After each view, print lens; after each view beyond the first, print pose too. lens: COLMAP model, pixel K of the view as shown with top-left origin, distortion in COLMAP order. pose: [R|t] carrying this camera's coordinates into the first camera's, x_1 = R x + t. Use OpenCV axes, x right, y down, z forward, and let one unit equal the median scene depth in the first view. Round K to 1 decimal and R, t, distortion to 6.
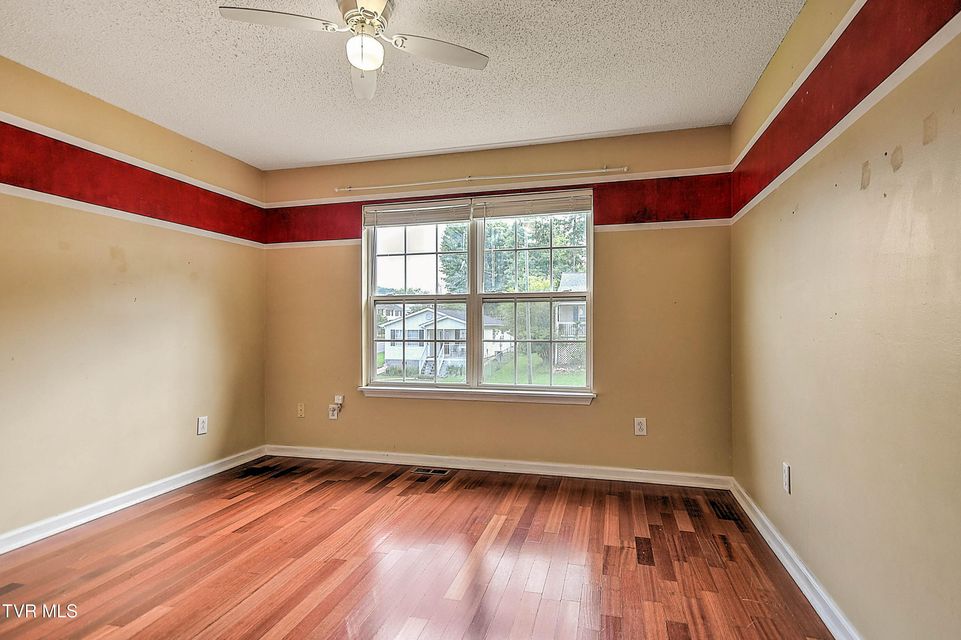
lens RADIAL K [[490.5, 0, 479.5], [0, 490.5, 324.0], [0, 0, 1]] dist [0.027811, 0.000521]
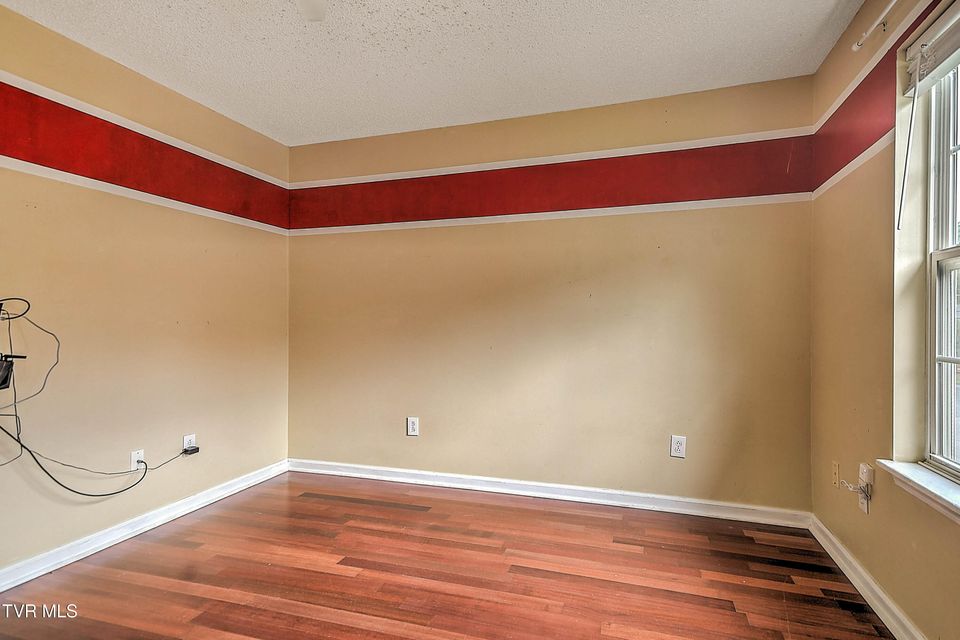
lens RADIAL K [[483.2, 0, 483.3], [0, 483.2, 324.4], [0, 0, 1]] dist [0.018304, -0.000071]
pose [[-0.040180, -0.003458, -0.999186, 0.253068], [-0.001180, 0.999993, -0.003413, 0.011083], [0.999192, 0.001042, -0.040184, 0.761543]]
